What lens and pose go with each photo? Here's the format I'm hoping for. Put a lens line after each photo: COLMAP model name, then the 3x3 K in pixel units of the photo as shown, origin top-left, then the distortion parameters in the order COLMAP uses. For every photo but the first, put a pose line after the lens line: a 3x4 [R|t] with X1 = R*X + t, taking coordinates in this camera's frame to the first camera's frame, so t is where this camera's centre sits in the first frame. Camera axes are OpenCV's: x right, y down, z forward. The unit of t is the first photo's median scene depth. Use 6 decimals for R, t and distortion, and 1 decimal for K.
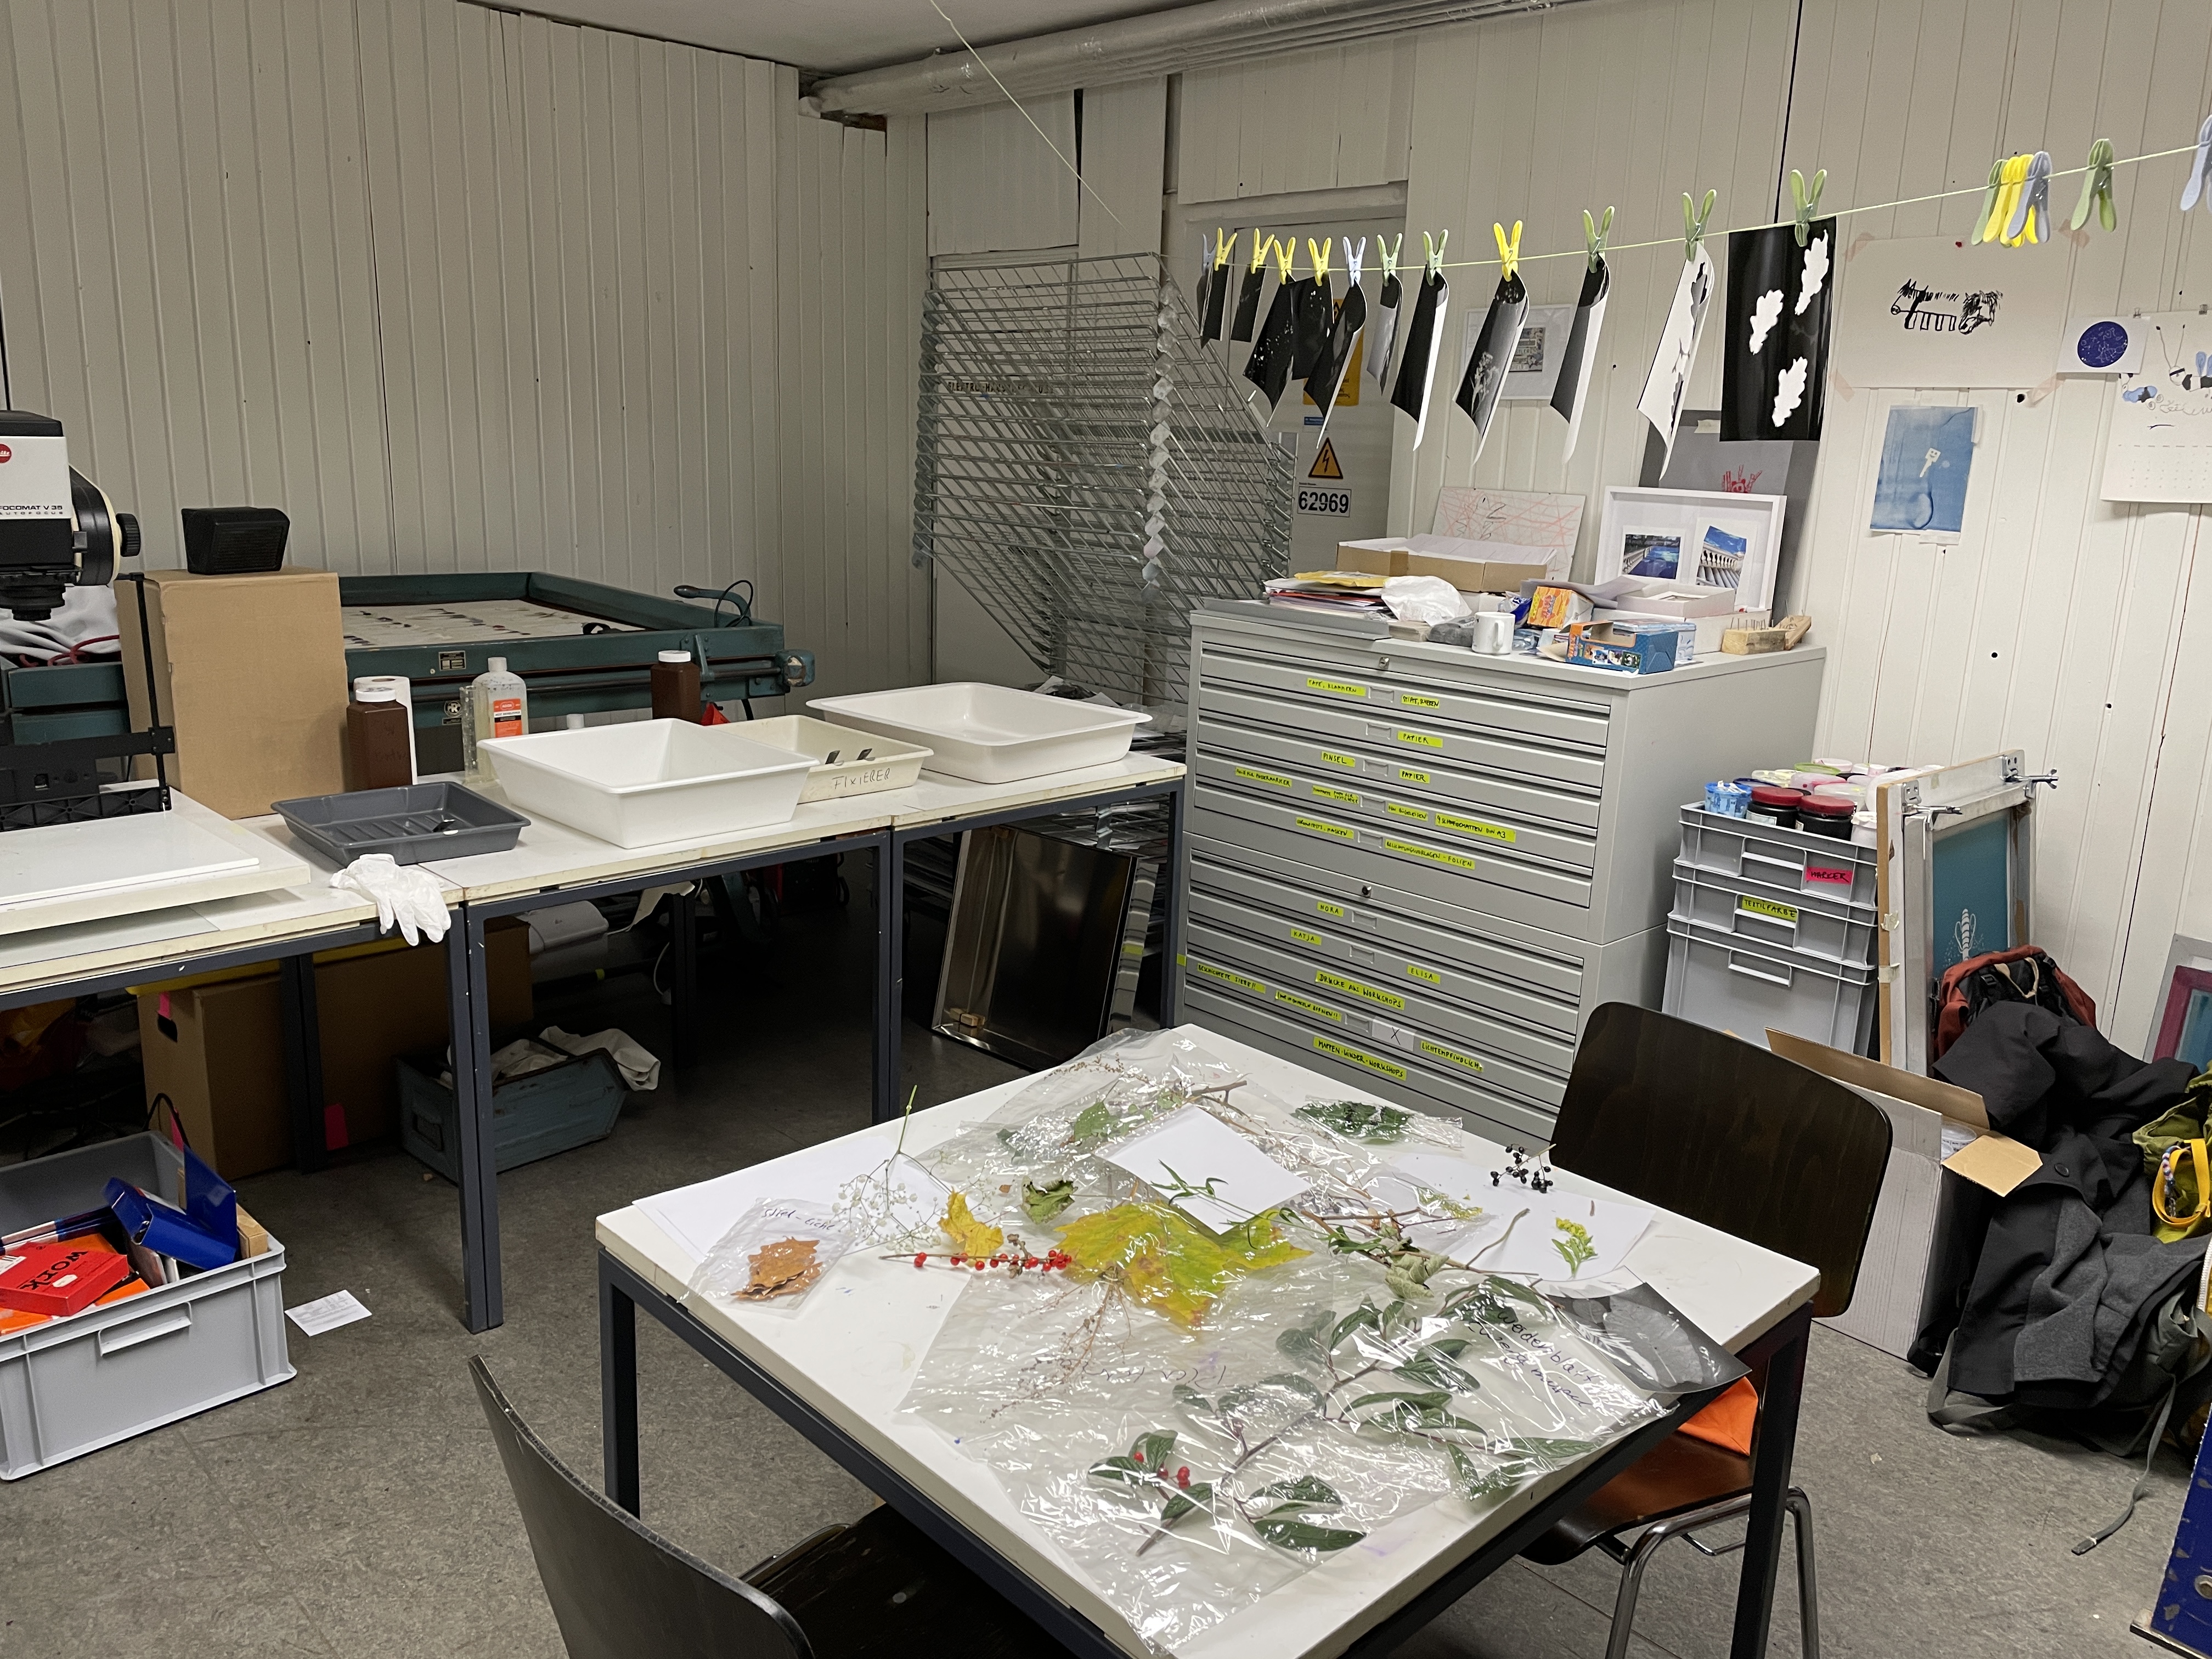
lens RADIAL K [[1670.1, 0, 1110.1], [0, 1670.1, 819.3], [0, 0, 1]] dist [0.080851, -0.101521]
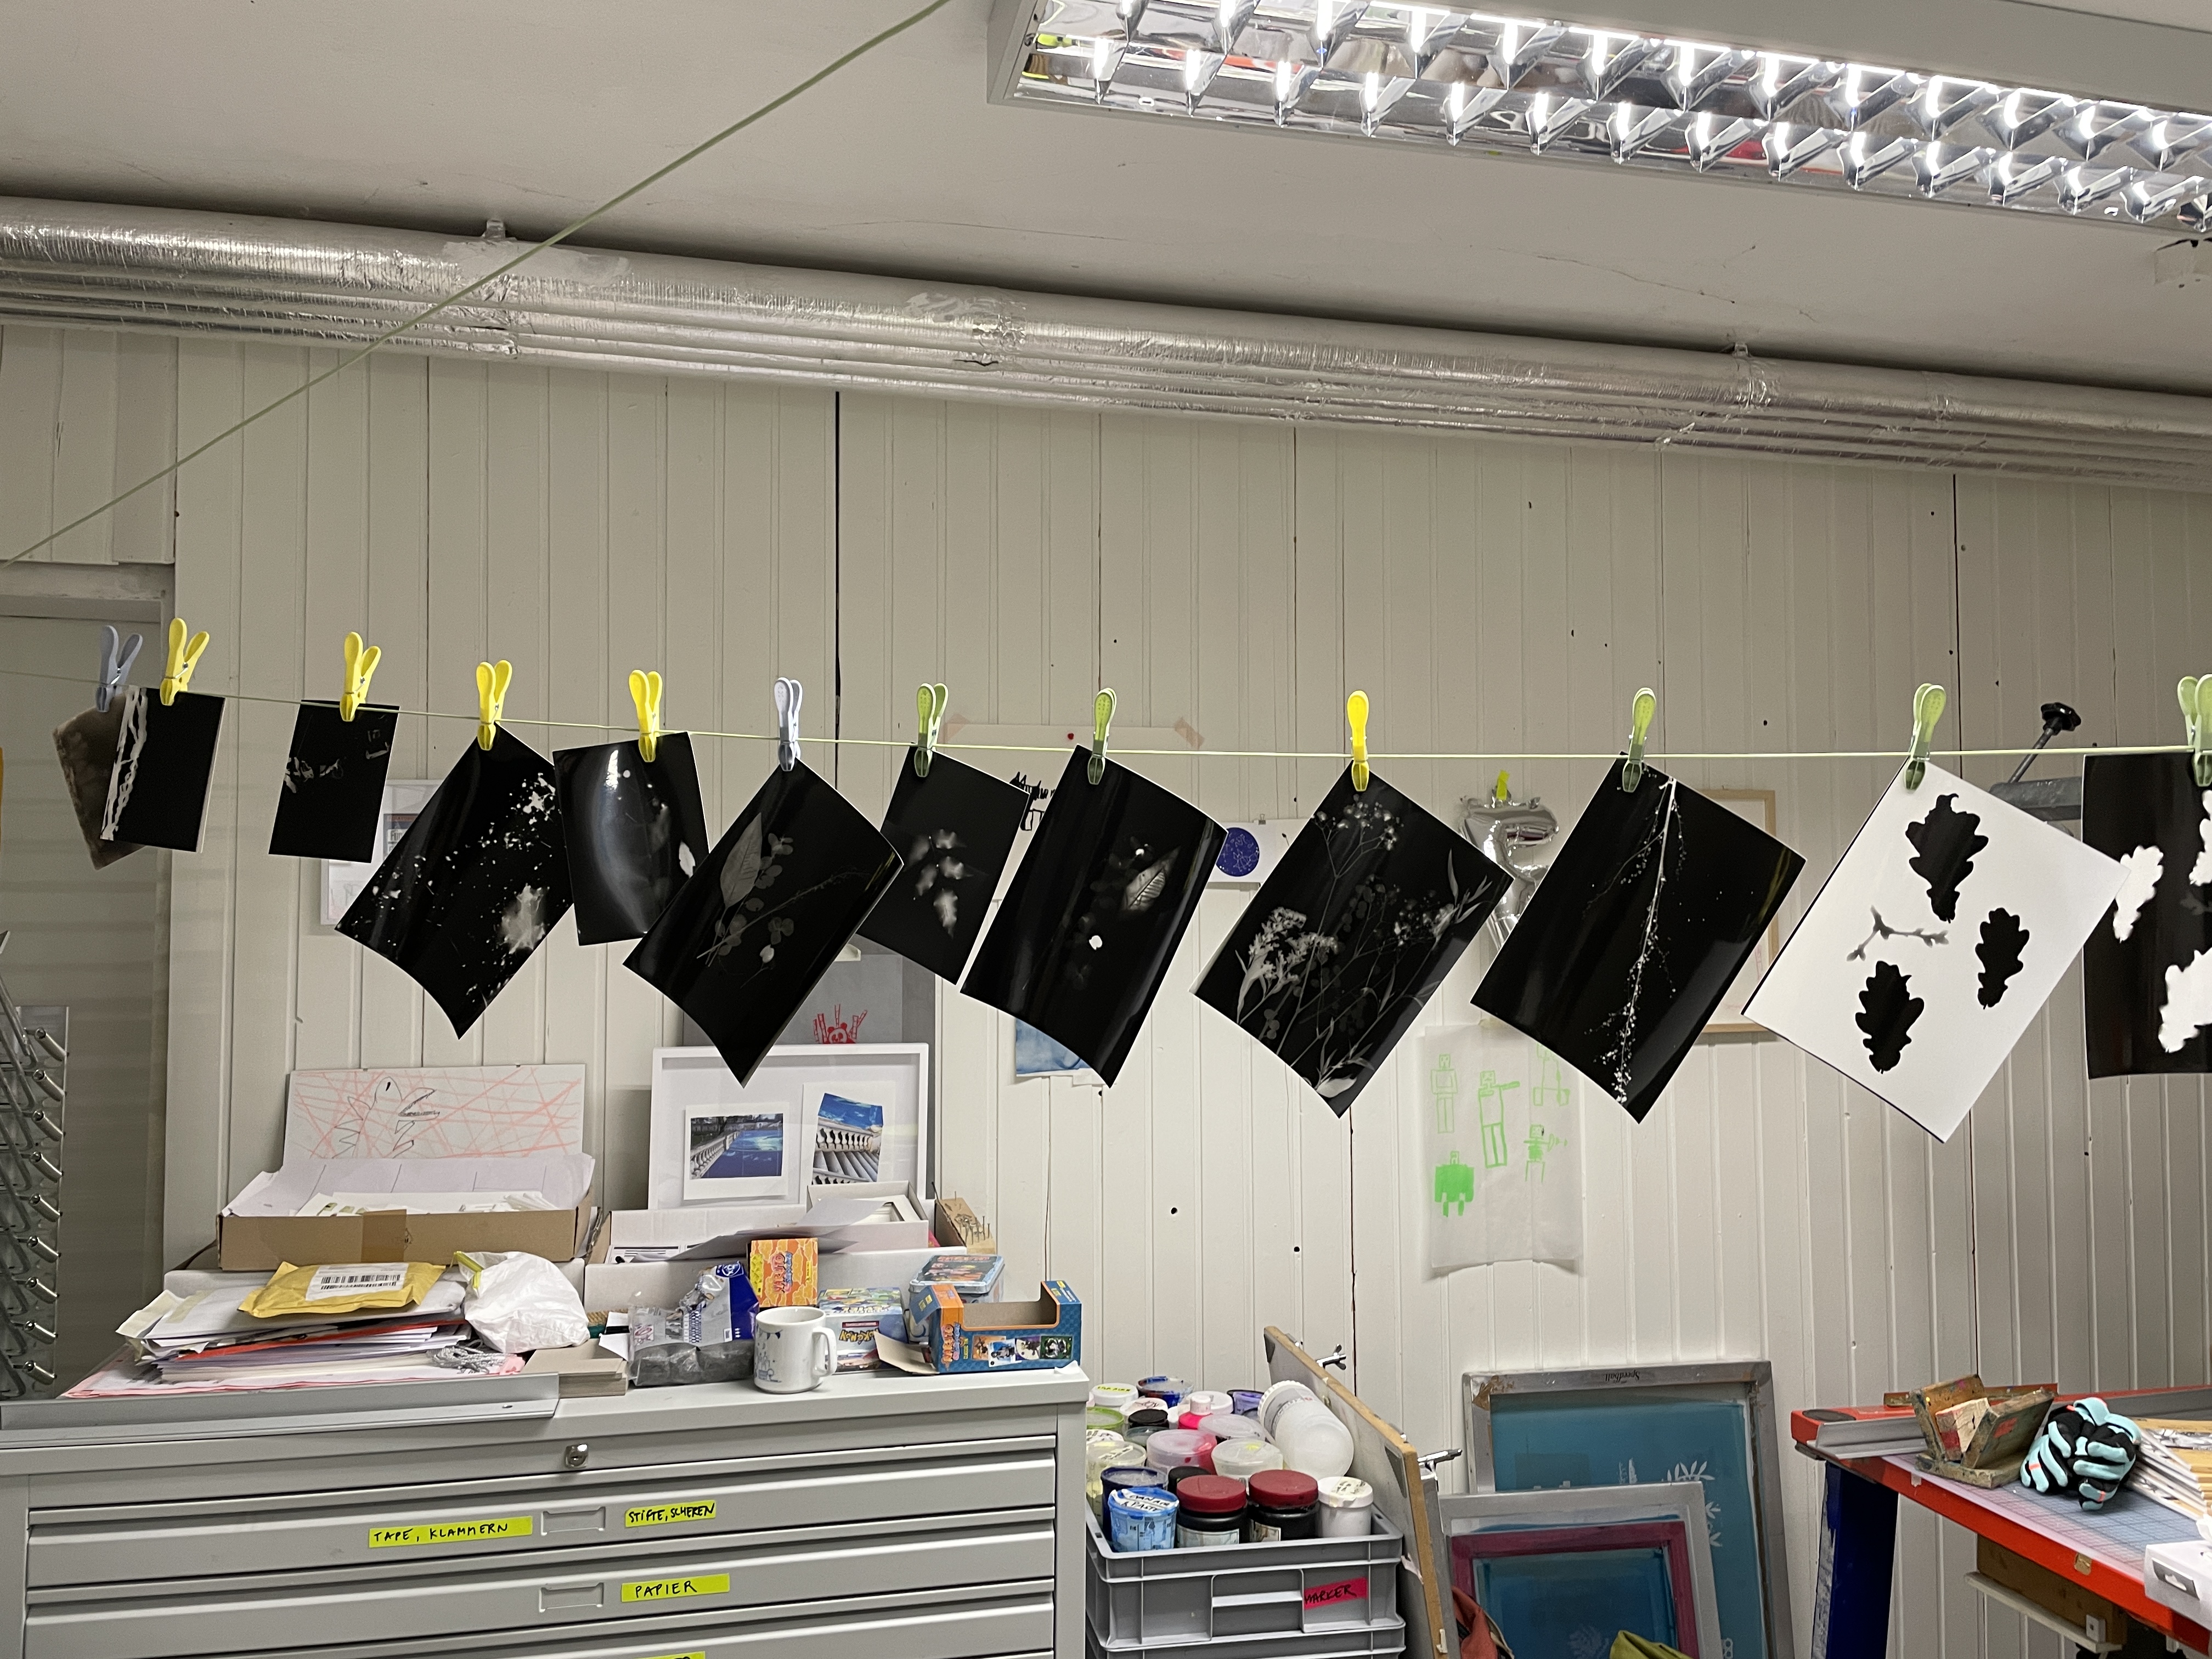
lens RADIAL K [[1670.1, 0, 1106.3], [0, 1670.1, 807.3], [0, 0, 1]] dist [0.080851, -0.101521]
pose [[0.507130, 0.007953, 0.861833, -0.218696], [0.213742, 0.967559, -0.134701, -0.197183], [-0.834945, 0.252521, 0.488978, 0.614625]]
